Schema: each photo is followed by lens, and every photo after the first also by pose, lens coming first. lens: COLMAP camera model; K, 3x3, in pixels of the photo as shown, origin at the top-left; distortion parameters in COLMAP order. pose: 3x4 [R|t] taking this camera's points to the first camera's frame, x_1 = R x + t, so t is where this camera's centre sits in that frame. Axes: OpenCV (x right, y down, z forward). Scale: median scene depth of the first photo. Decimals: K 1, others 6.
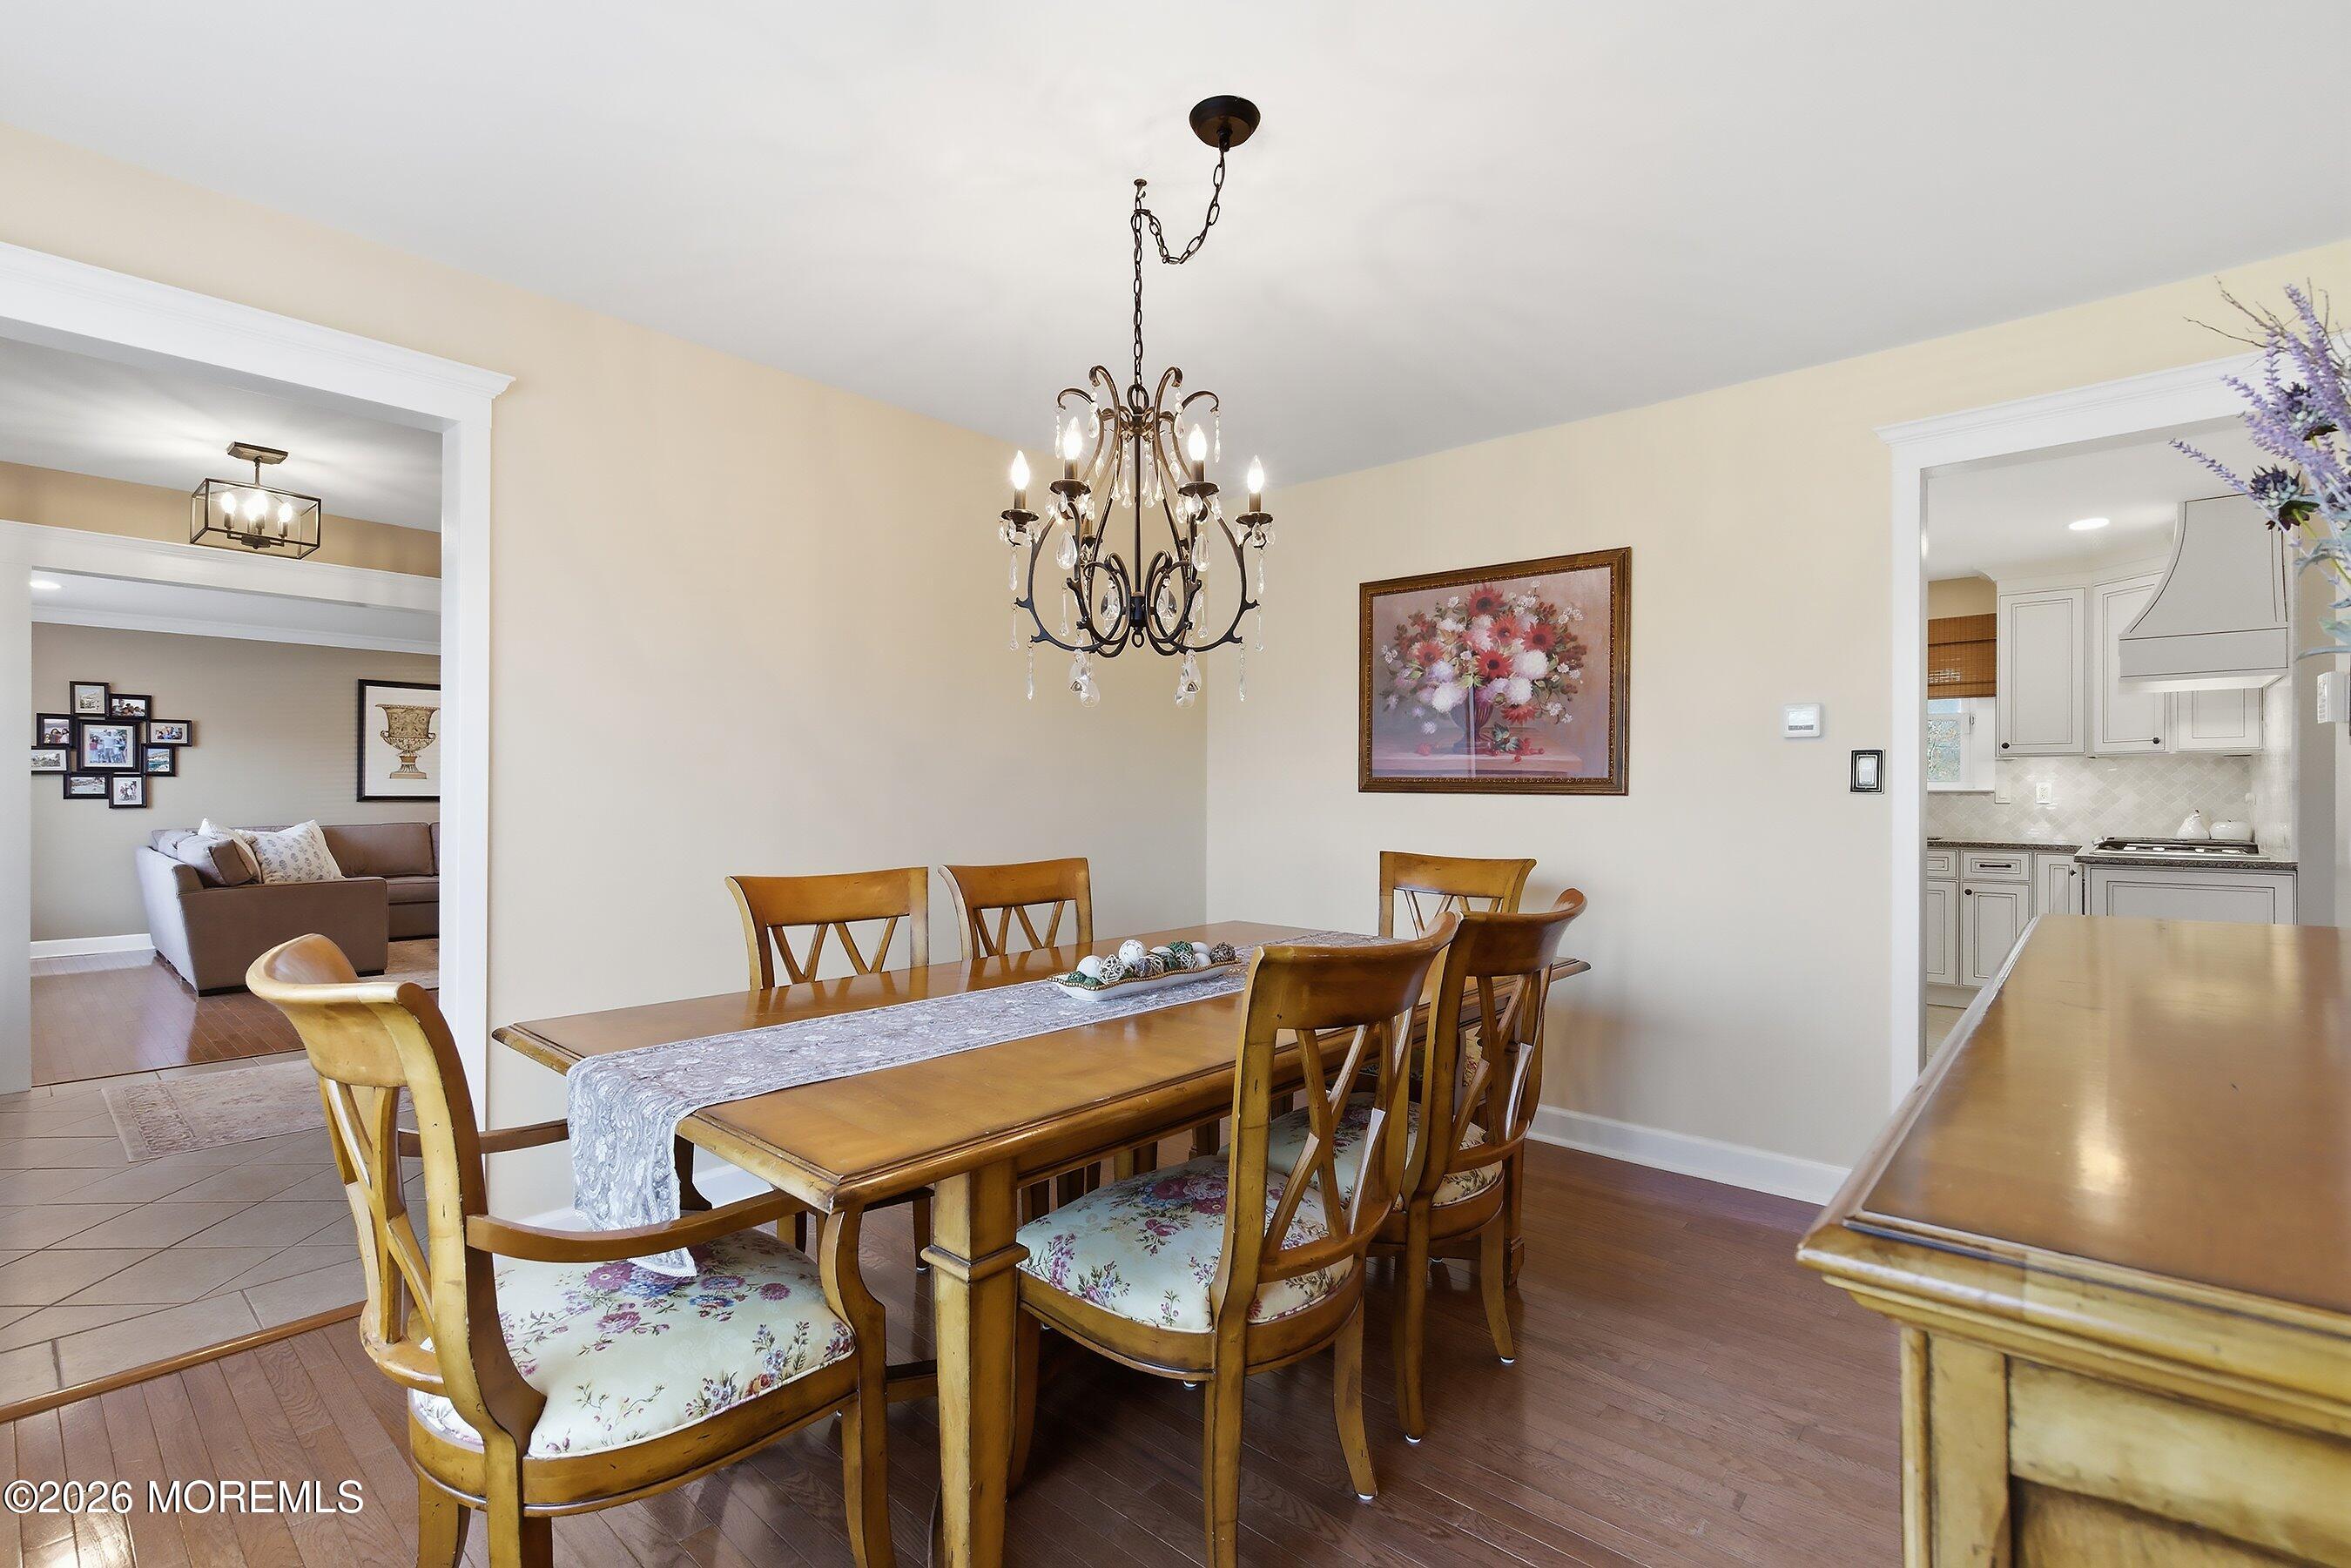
lens RADIAL K [[1074.0, 0, 1175.5], [0, 1074.0, 784.0], [0, 0, 1]] dist [-0.000523, -0.000080]
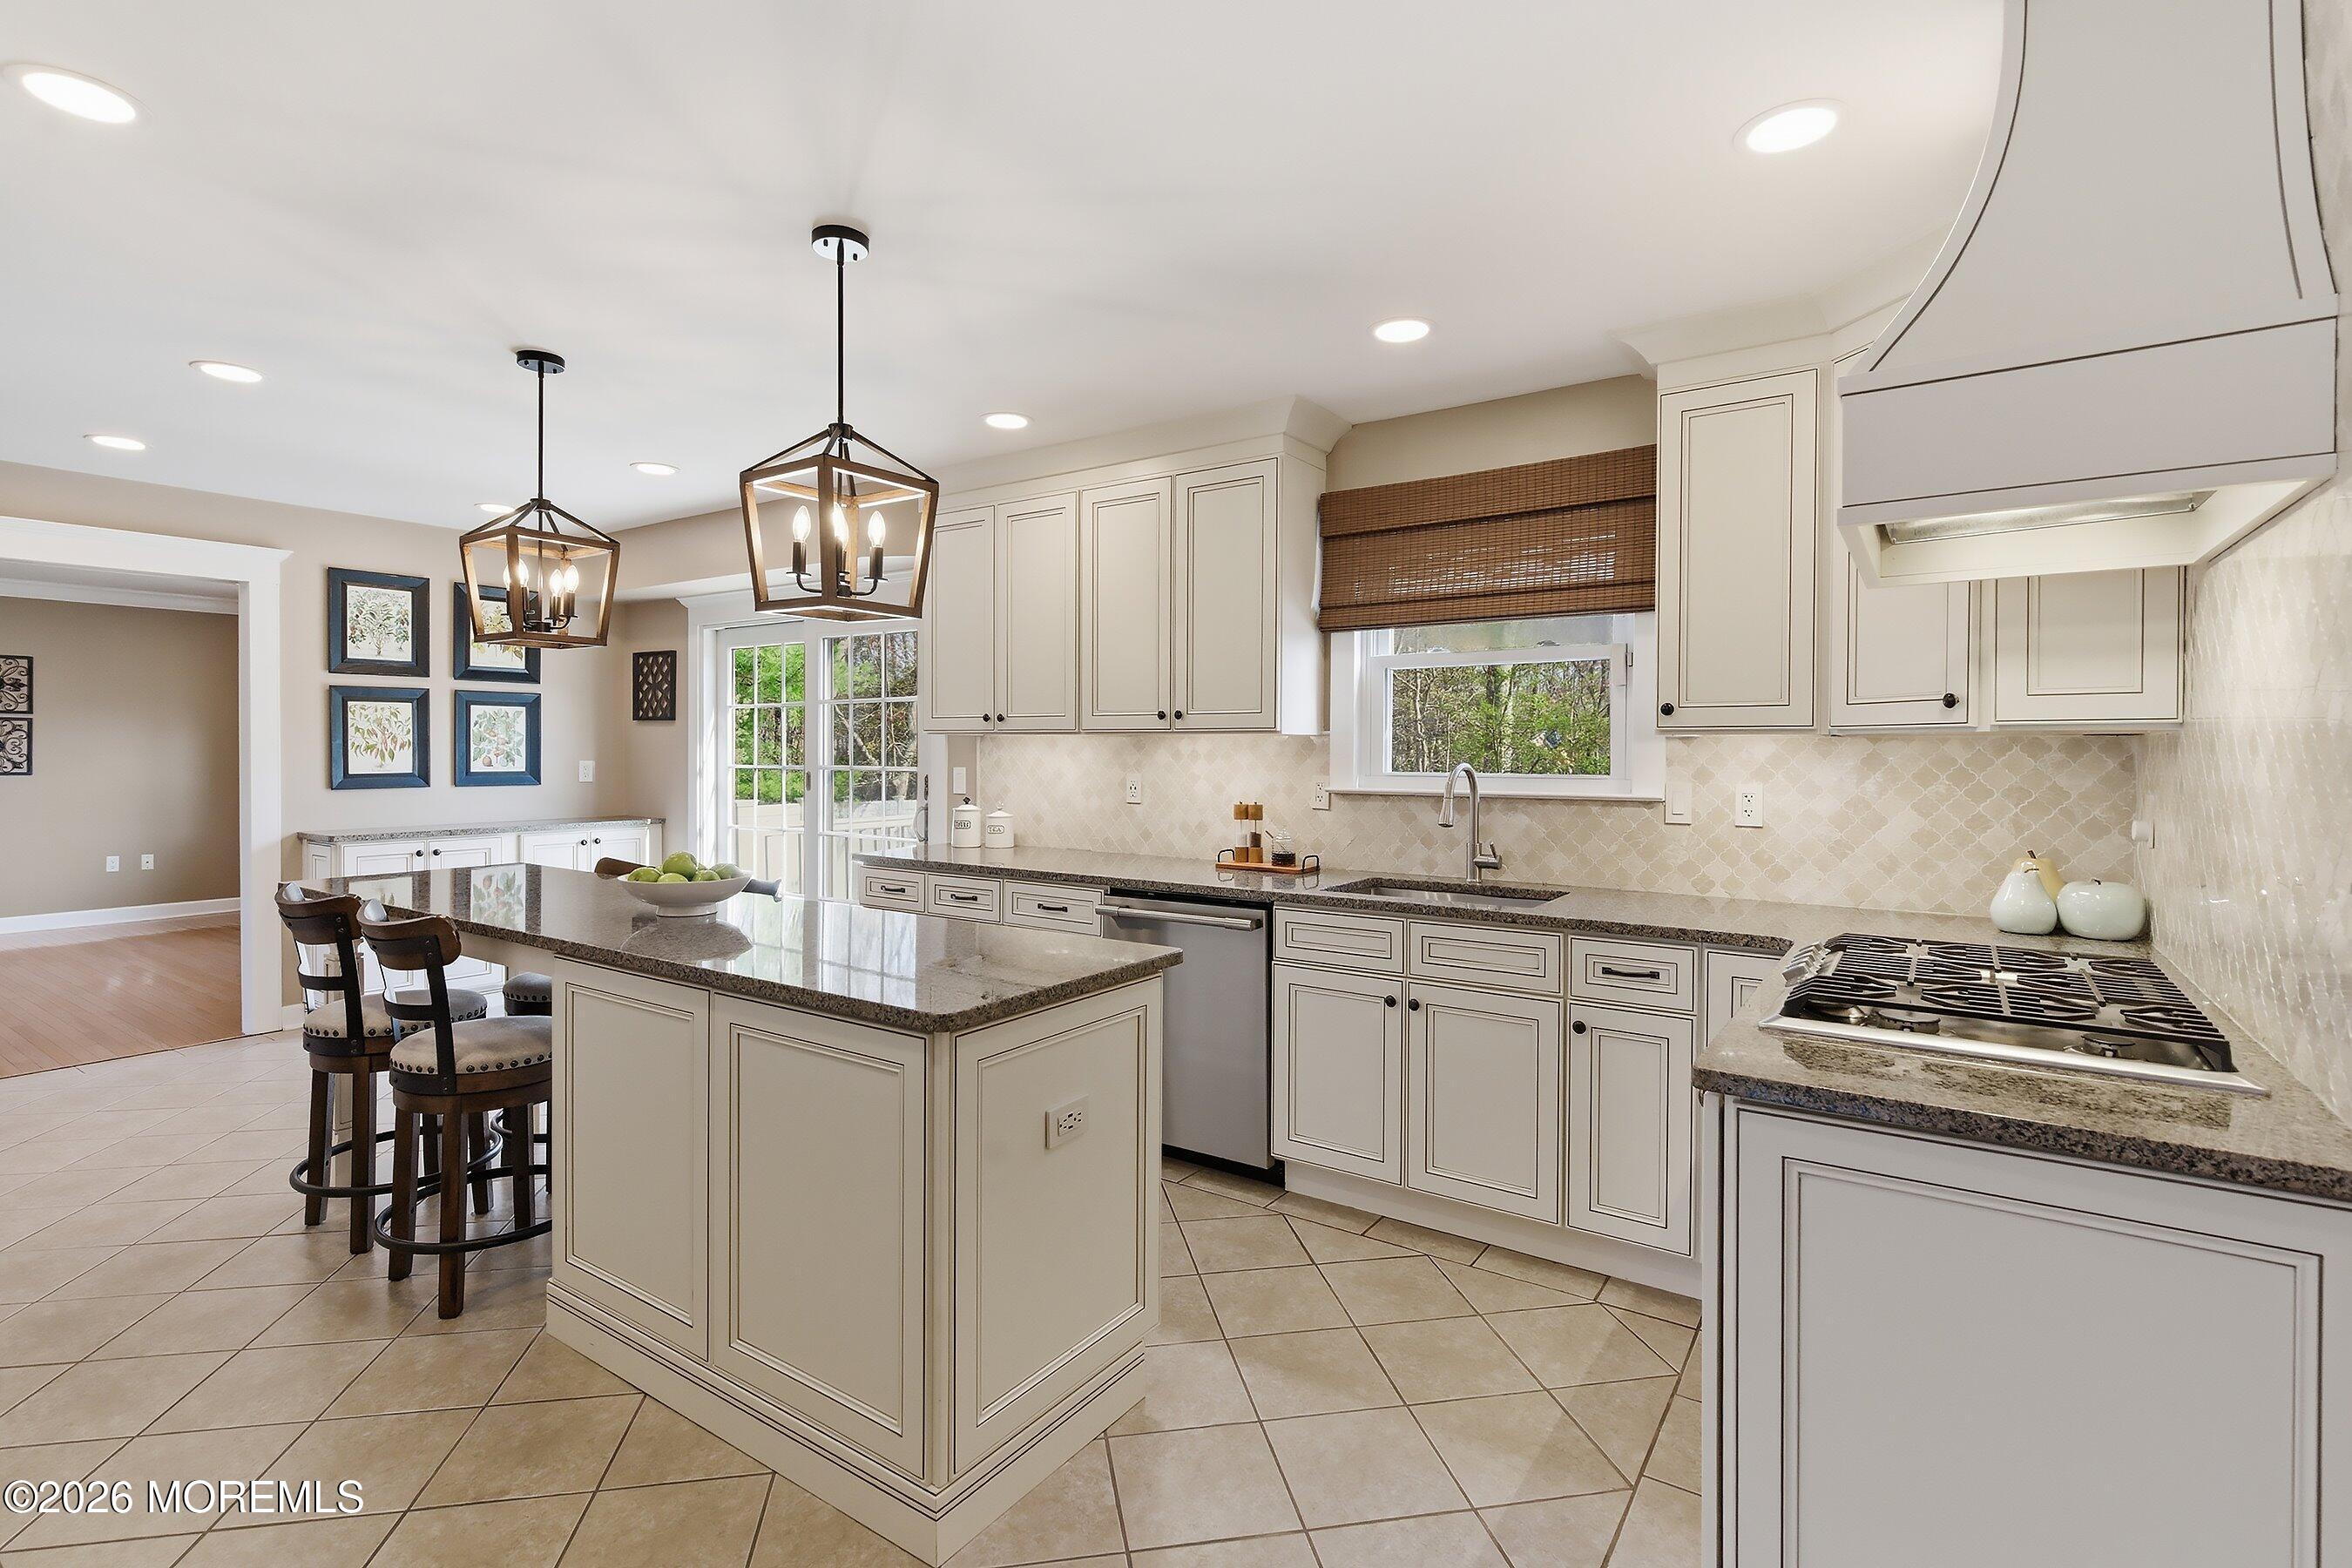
lens RADIAL K [[1118.2, 0, 1170.6], [0, 1118.2, 757.0], [0, 0, 1]] dist [0.000234, -0.000082]
pose [[0.993118, 0.000221, 0.117122, 0.511661], [-0.001561, 0.999934, 0.011352, -0.020715], [-0.117112, -0.011457, 0.993053, 0.549132]]
